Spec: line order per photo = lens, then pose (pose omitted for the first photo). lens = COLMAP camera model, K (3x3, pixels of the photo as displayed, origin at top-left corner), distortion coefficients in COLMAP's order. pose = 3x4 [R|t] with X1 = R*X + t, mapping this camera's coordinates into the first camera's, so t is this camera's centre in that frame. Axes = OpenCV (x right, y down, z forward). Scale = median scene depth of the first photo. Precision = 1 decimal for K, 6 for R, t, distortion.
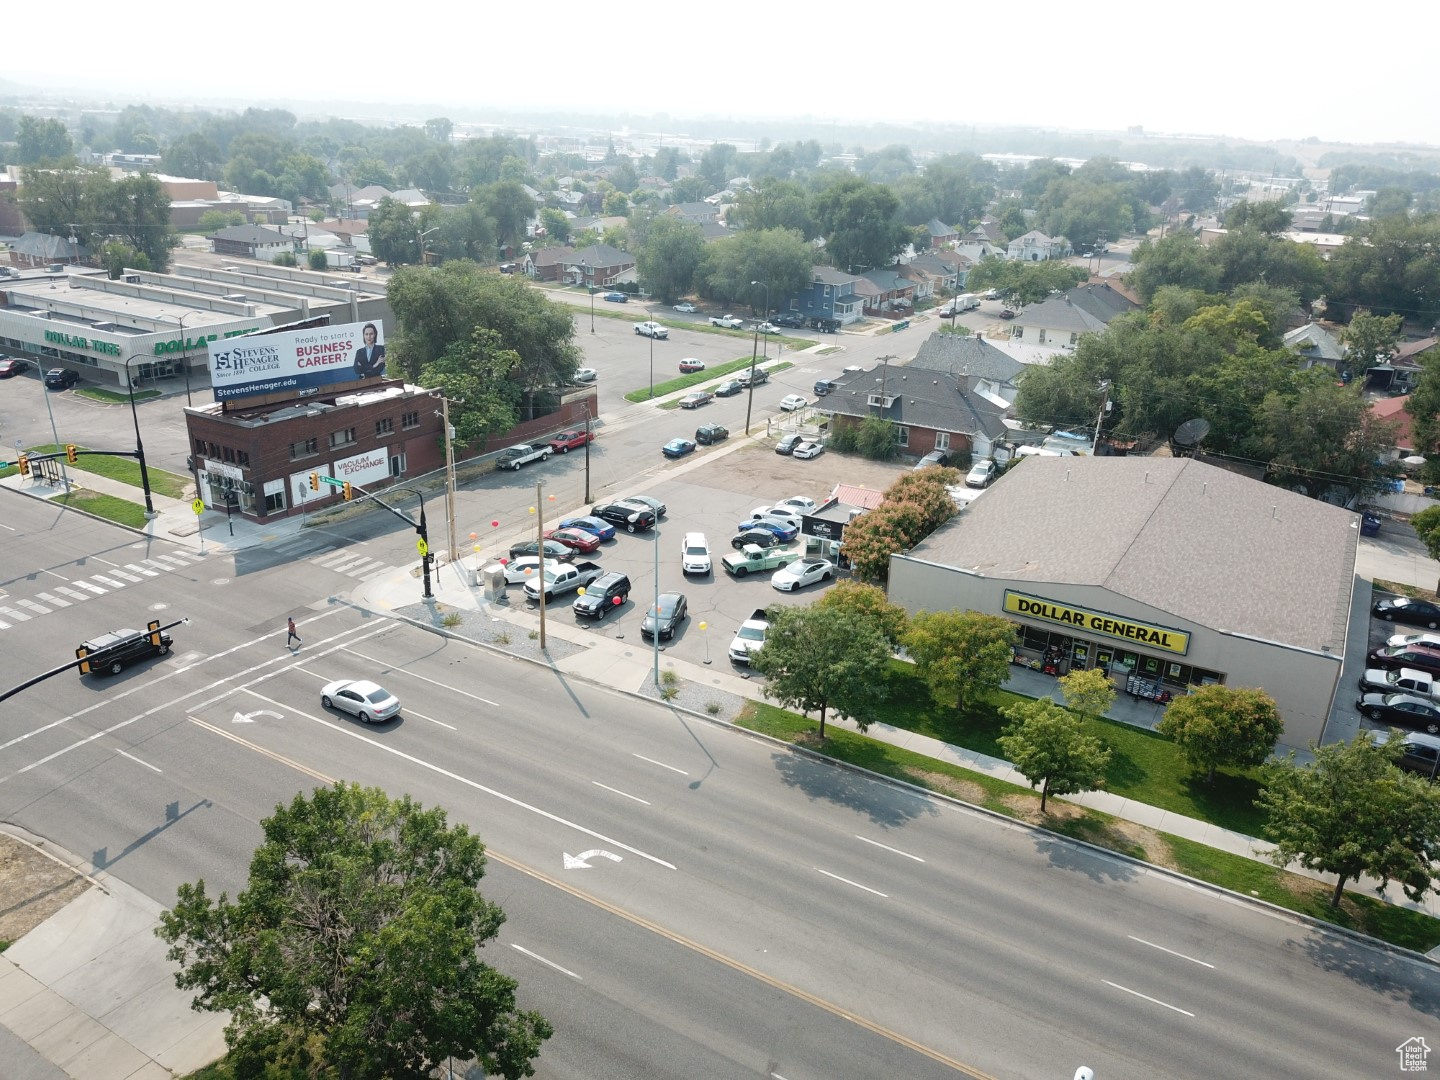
lens RADIAL K [[1085.7, 0, 723.7], [0, 1085.7, 539.4], [0, 0, 1]] dist [0.086113, -0.216555]
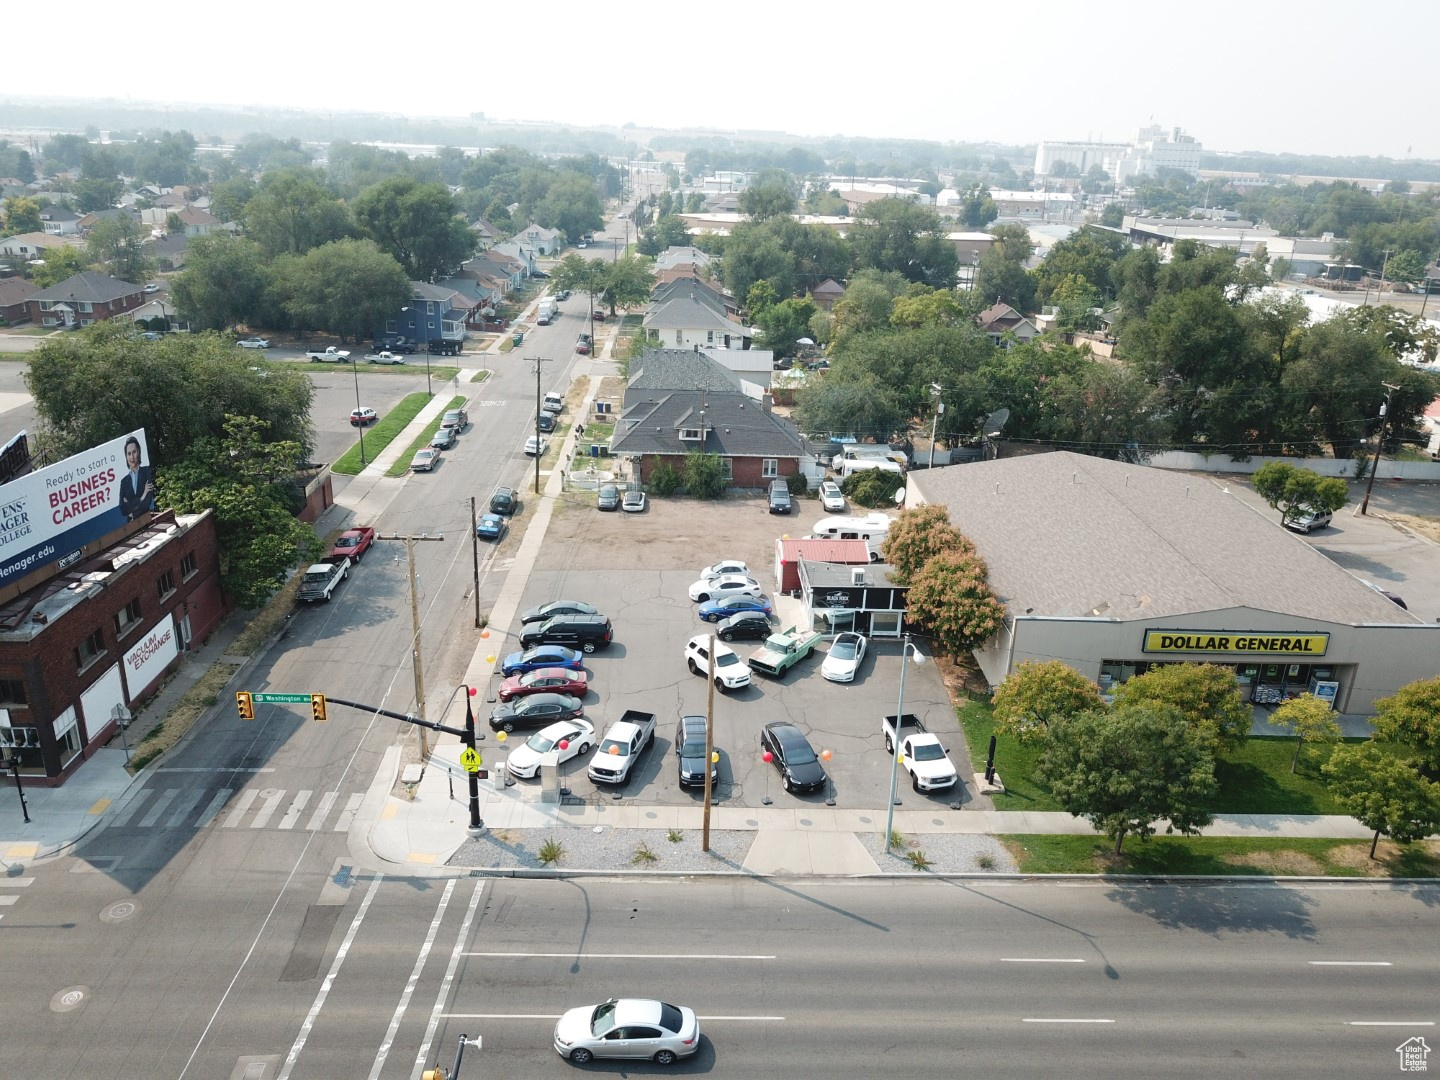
lens RADIAL K [[1103.2, 0, 724.1], [0, 1103.2, 523.4], [0, 0, 1]] dist [0.010465, -0.009224]
pose [[0.849810, -0.183816, 0.493999, -0.375625], [0.186311, 0.981473, 0.044700, -0.114842], [-0.493063, 0.054050, 0.868313, 0.261065]]
